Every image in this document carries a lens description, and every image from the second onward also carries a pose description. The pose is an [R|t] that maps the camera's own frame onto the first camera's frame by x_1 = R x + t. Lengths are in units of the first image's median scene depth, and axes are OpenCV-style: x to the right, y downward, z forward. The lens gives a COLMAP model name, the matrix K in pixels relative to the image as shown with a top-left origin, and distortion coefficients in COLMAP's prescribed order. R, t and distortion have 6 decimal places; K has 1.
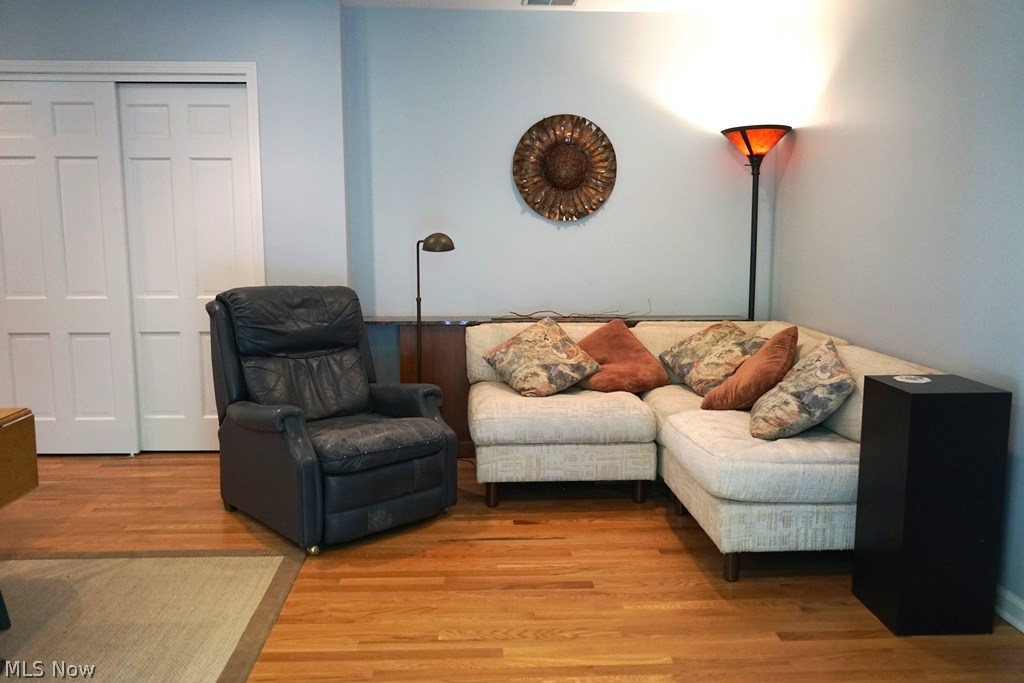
lens RADIAL K [[819.7, 0, 506.7], [0, 819.7, 343.3], [0, 0, 1]] dist [-0.009891, 0.008245]
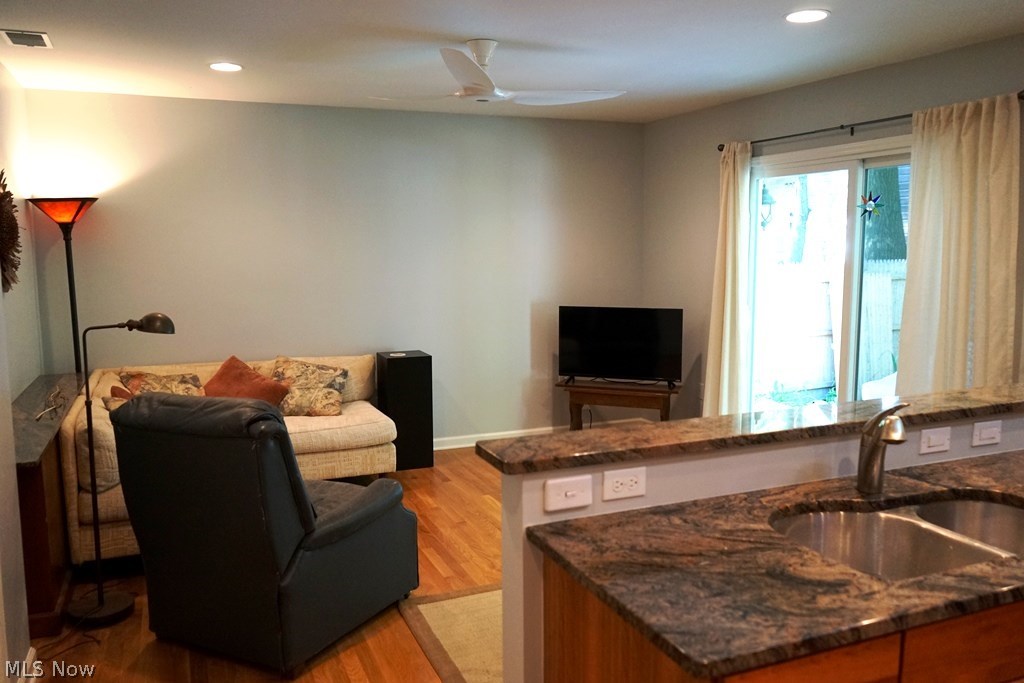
lens RADIAL K [[819.7, 0, 509.3], [0, 819.7, 338.8], [0, 0, 1]] dist [-0.009891, 0.008245]
pose [[-0.337225, -0.114489, 0.934437, -1.170776], [0.137824, 0.975879, 0.169305, -0.233166], [-0.931281, 0.185881, -0.313311, 1.047923]]
